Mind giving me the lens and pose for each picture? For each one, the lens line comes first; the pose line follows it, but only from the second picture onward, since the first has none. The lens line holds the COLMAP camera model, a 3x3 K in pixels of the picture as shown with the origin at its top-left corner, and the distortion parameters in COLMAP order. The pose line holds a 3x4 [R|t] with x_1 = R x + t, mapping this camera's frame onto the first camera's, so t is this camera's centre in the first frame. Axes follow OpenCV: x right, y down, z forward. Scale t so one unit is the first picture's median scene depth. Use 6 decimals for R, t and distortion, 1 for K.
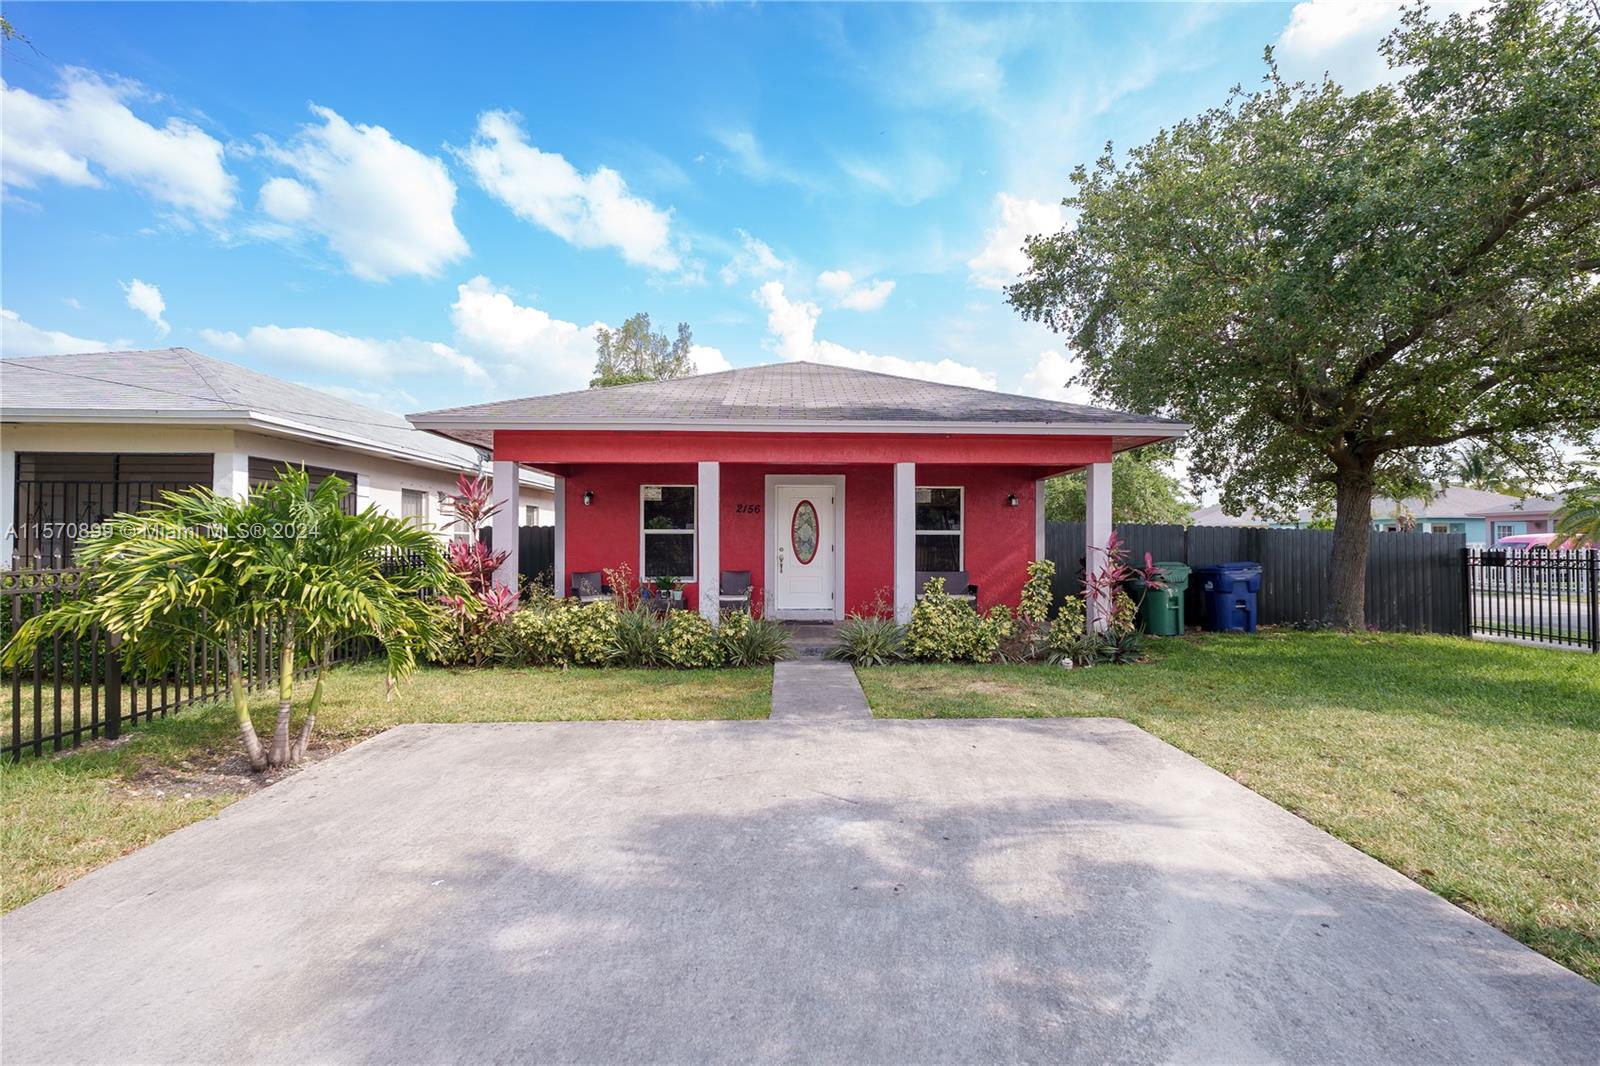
lens RADIAL K [[663.7, 0, 801.5], [0, 663.7, 534.3], [0, 0, 1]] dist [0.004062, -0.000048]
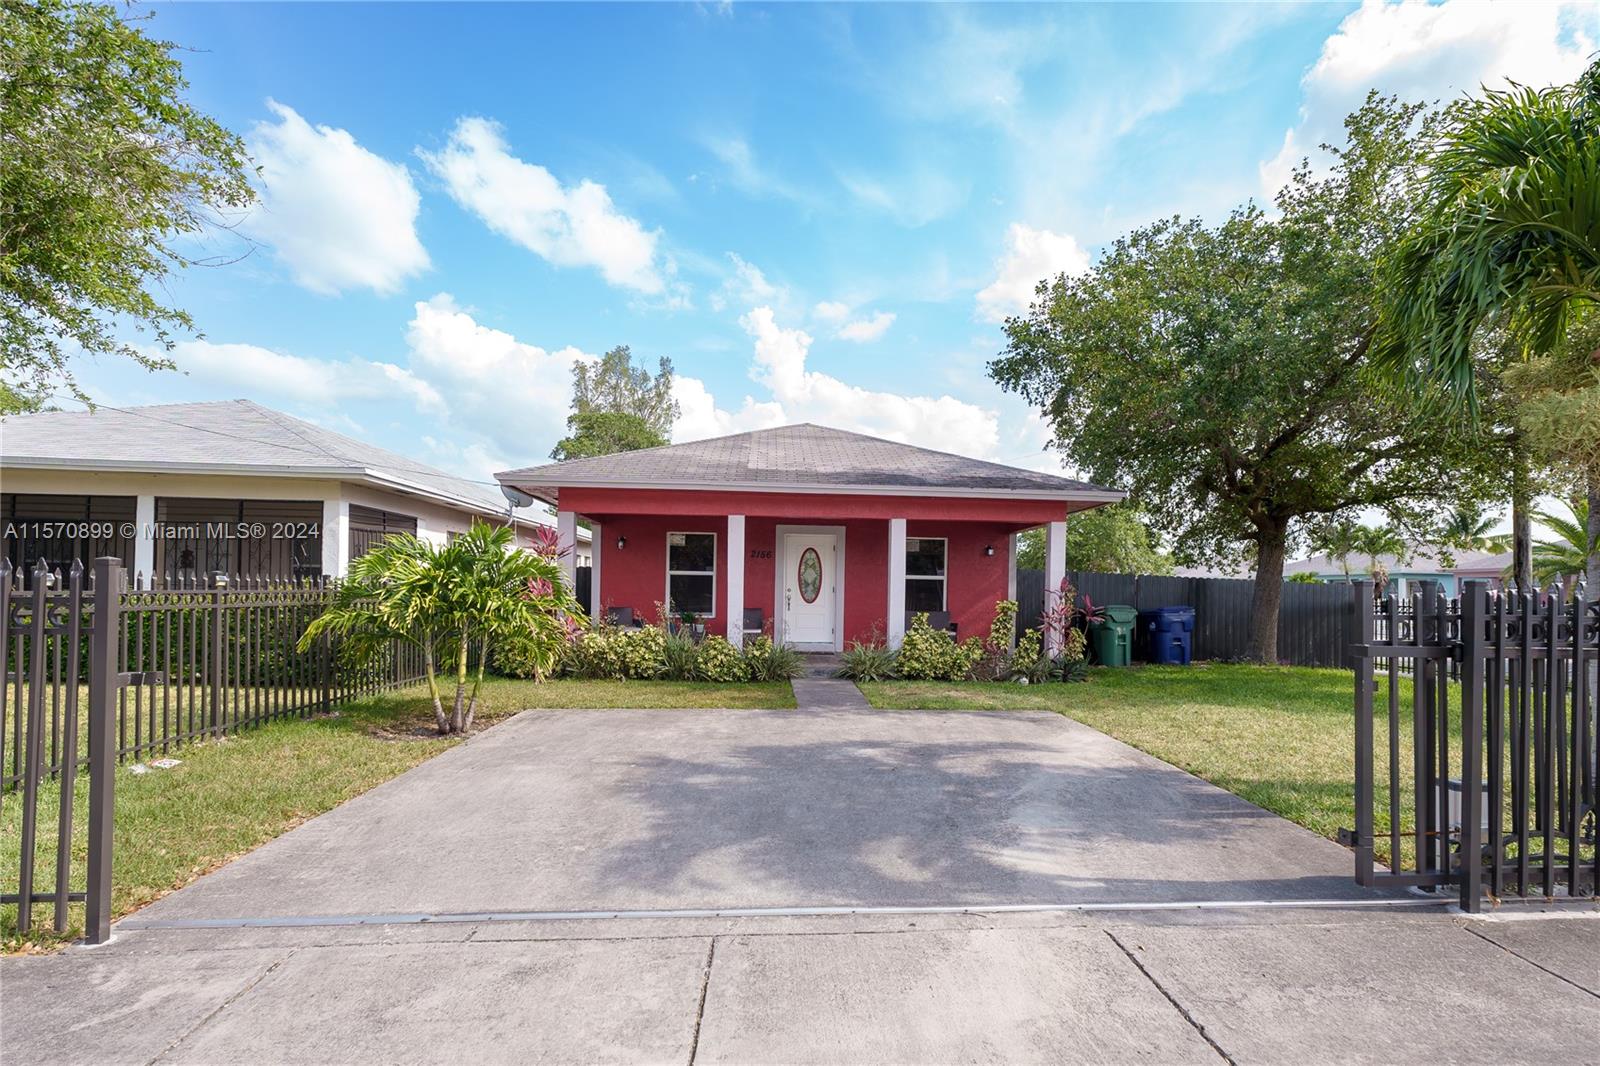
lens RADIAL K [[663.7, 0, 813.4], [0, 663.7, 580.6], [0, 0, 1]] dist [0.004062, -0.000048]
pose [[0.999337, 0.014892, 0.033226, -0.038530], [-0.014912, 0.999889, 0.000339, 0.007838], [-0.033217, -0.000835, 0.999448, -0.215792]]
